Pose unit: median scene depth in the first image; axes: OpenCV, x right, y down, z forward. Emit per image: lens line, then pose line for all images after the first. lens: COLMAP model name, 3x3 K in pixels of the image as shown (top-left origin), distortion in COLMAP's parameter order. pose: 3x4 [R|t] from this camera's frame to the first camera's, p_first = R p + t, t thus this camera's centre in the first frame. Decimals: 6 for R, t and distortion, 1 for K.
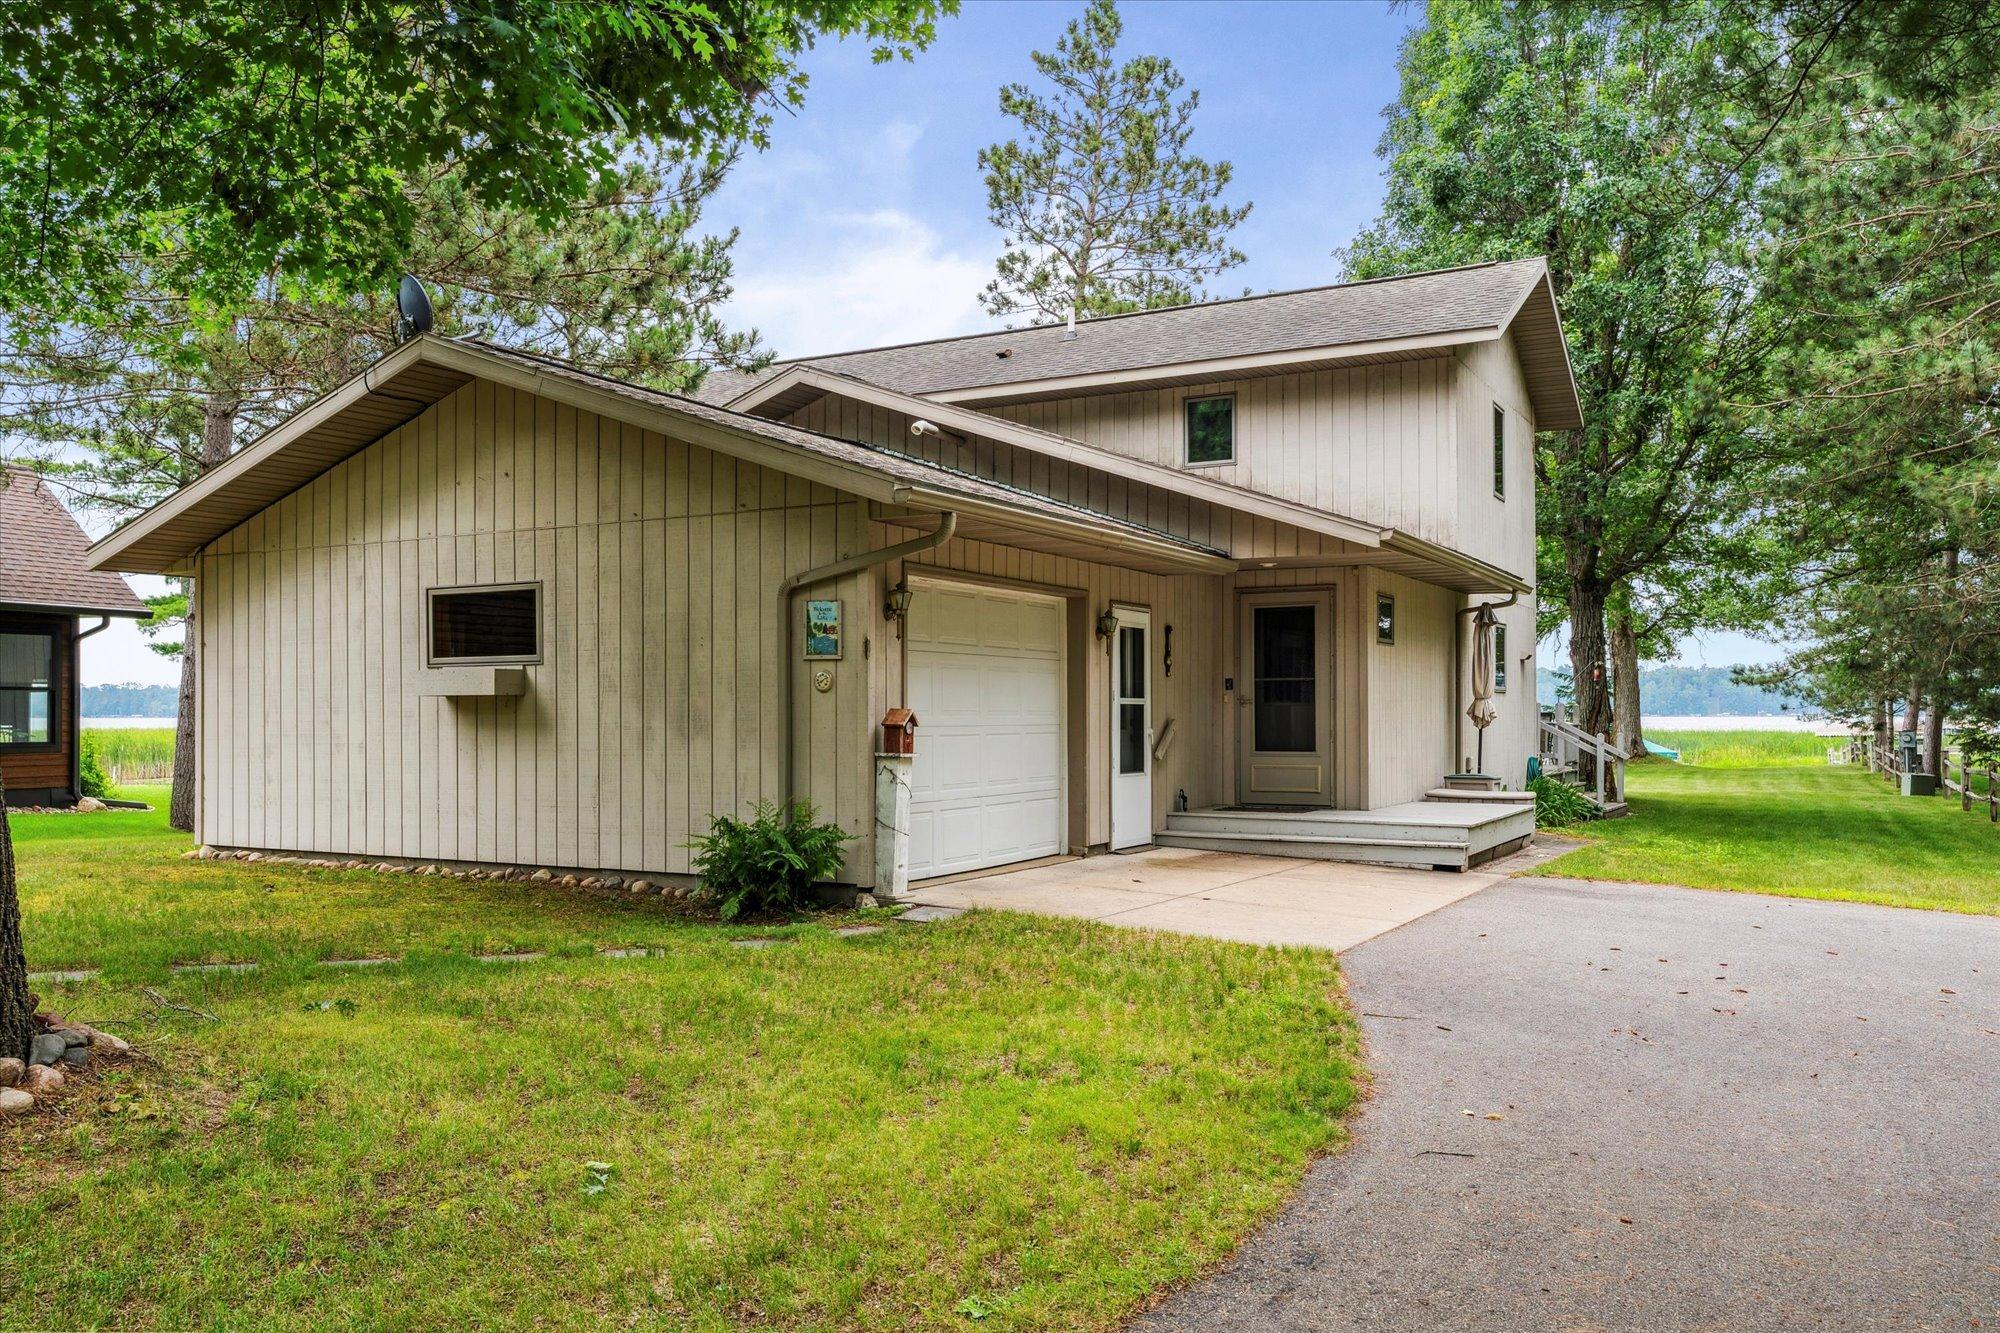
lens RADIAL K [[1531.4, 0, 997.9], [0, 1531.4, 709.3], [0, 0, 1]] dist [-0.080005, 0.127496]
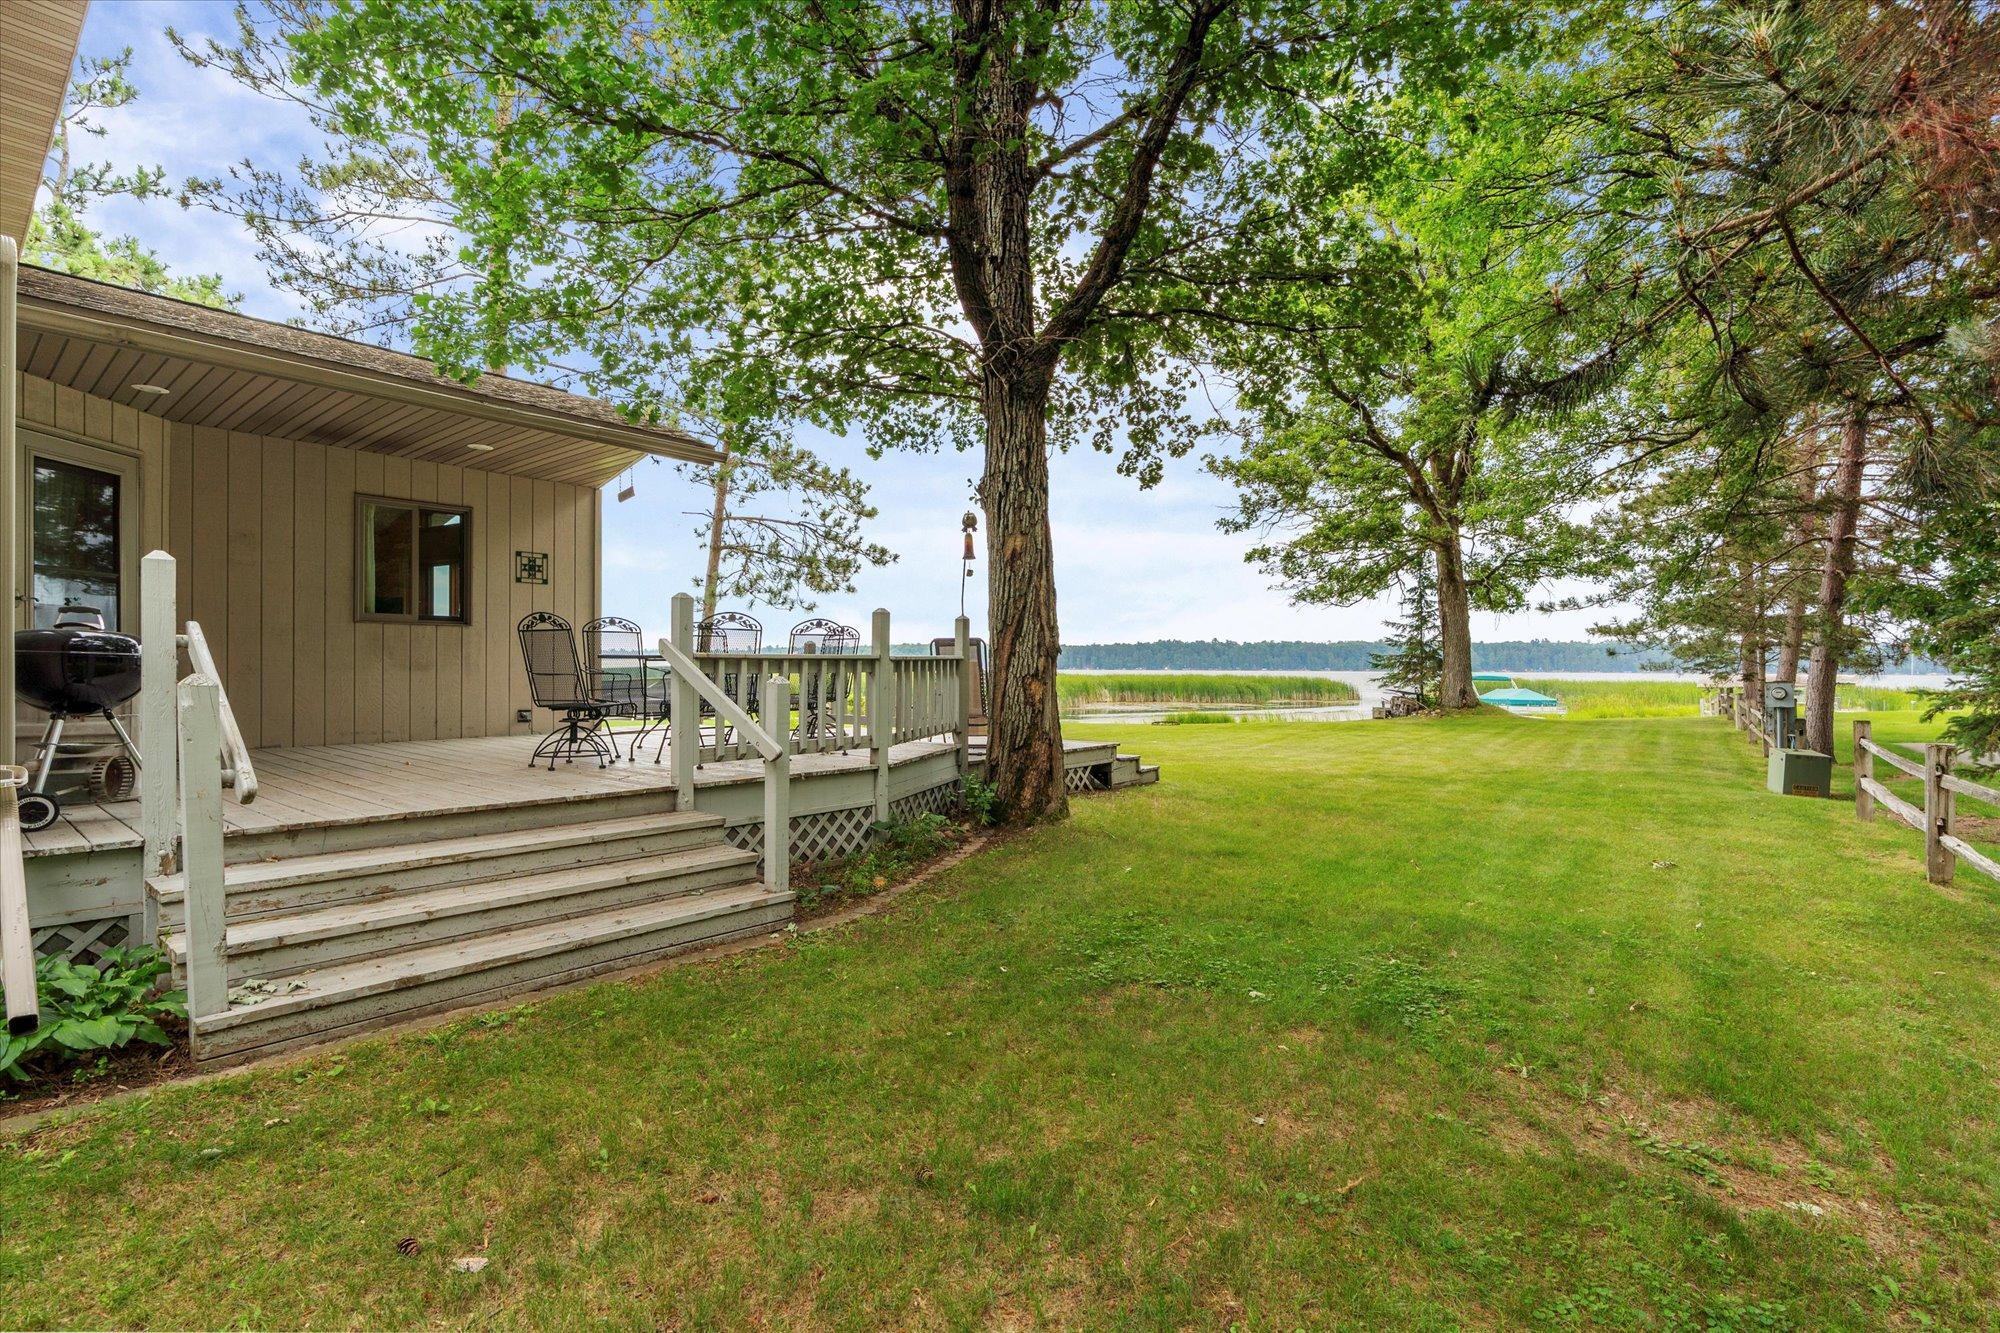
lens RADIAL K [[898.8, 0, 1000.0], [0, 898.8, 666.5], [0, 0, 1]] dist [-0.001176, -0.000157]
pose [[0.984285, 0.006266, -0.176478, 0.627813], [-0.006203, 0.999980, 0.000905, 0.018012], [0.176480, 0.000204, 0.984304, 1.037466]]
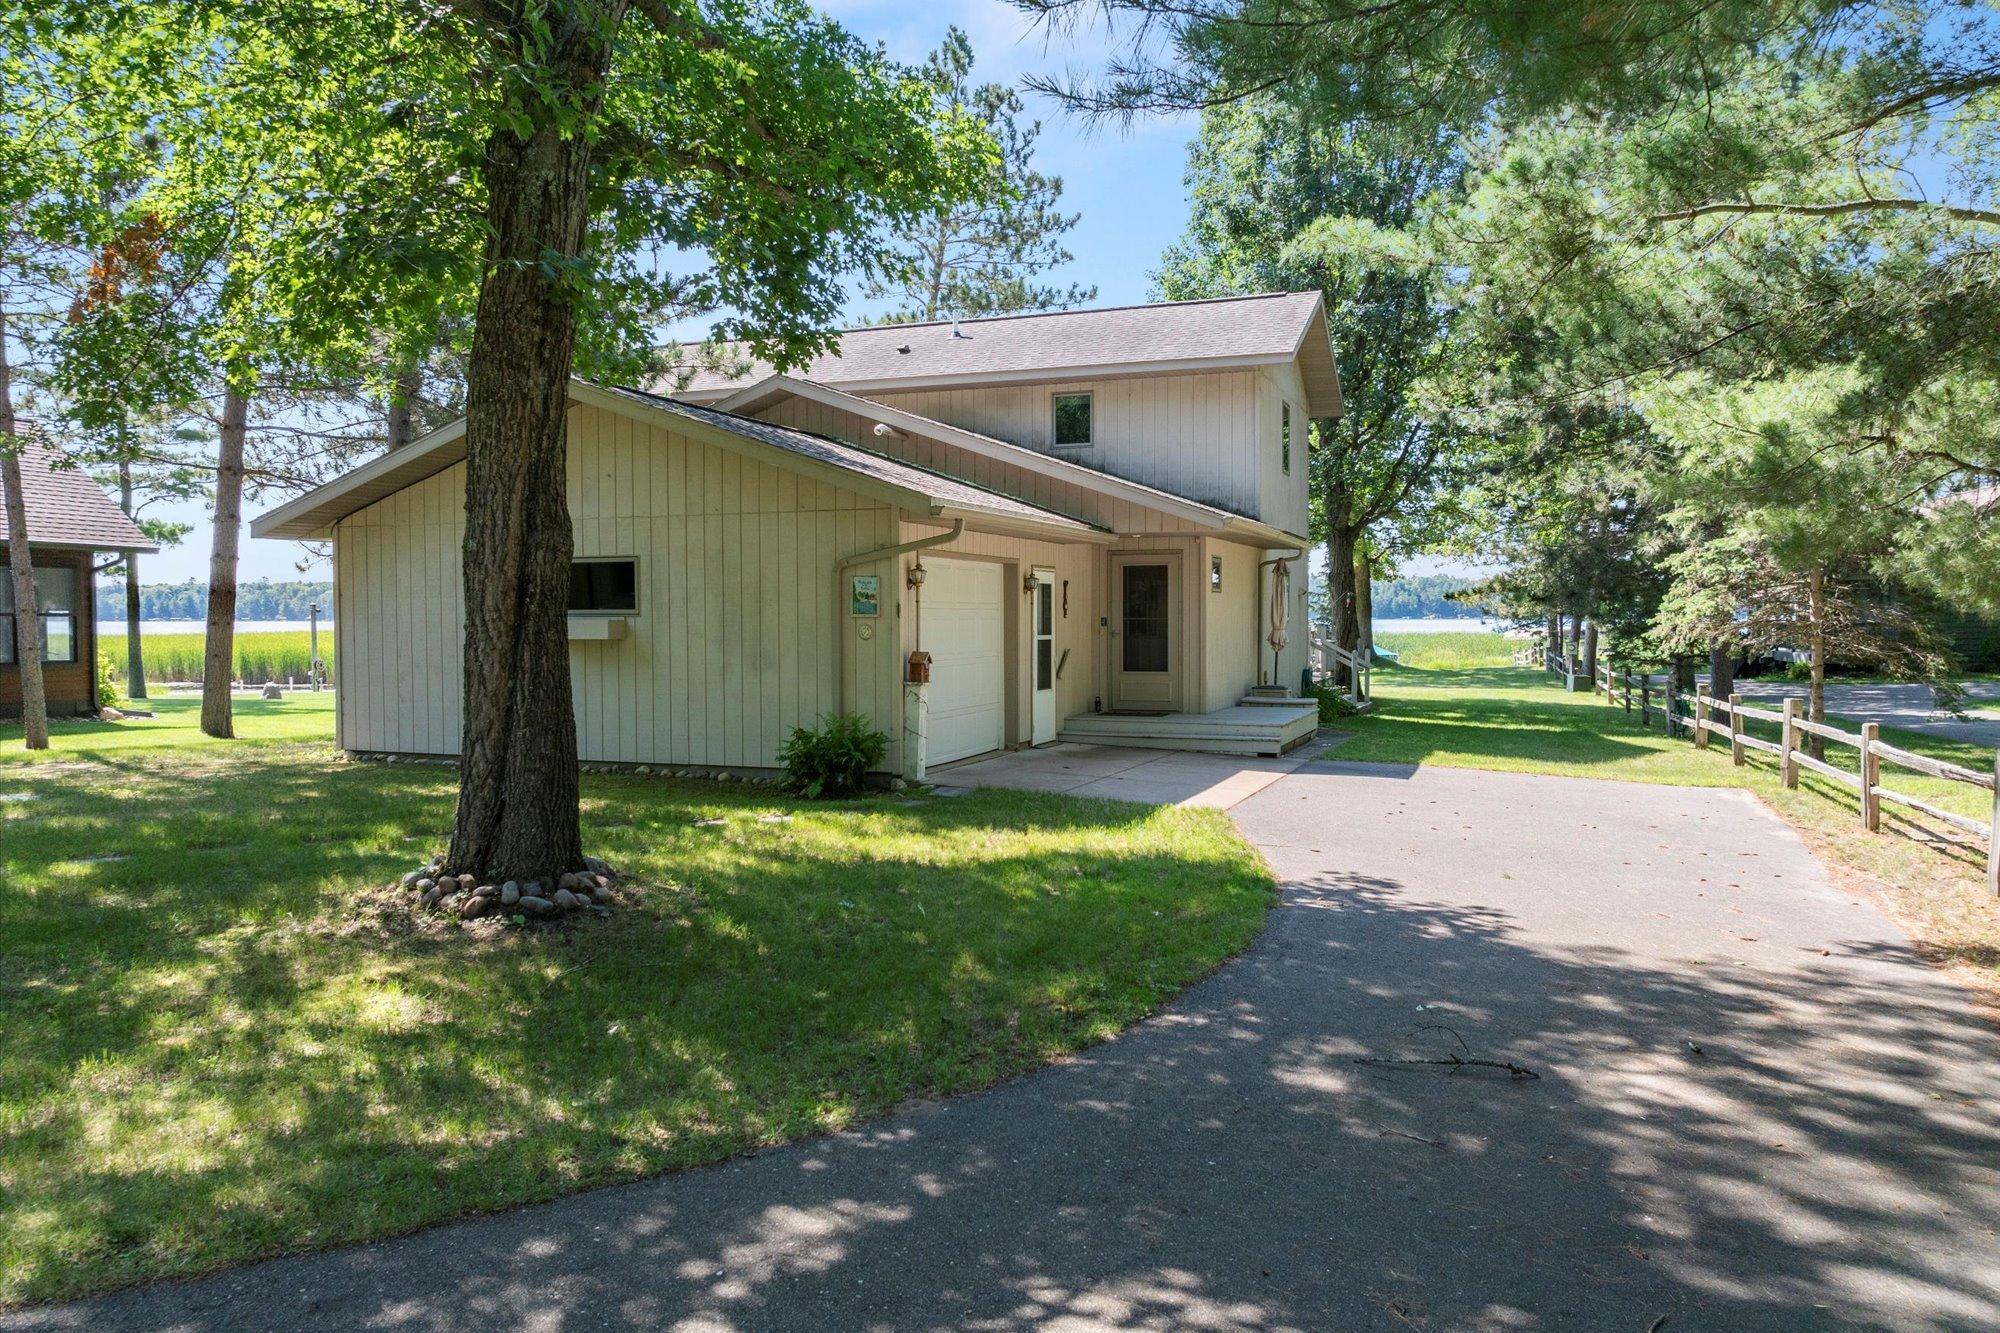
lens RADIAL K [[1386.7, 0, 1000.0], [0, 1386.7, 666.5], [0, 0, 1]] dist [-0.036047, -0.004527]
pose [[0.989339, -0.004763, 0.145553, -0.102631], [-0.001073, 0.999200, 0.039987, -0.022132], [-0.145627, -0.039716, 0.988542, -0.177855]]
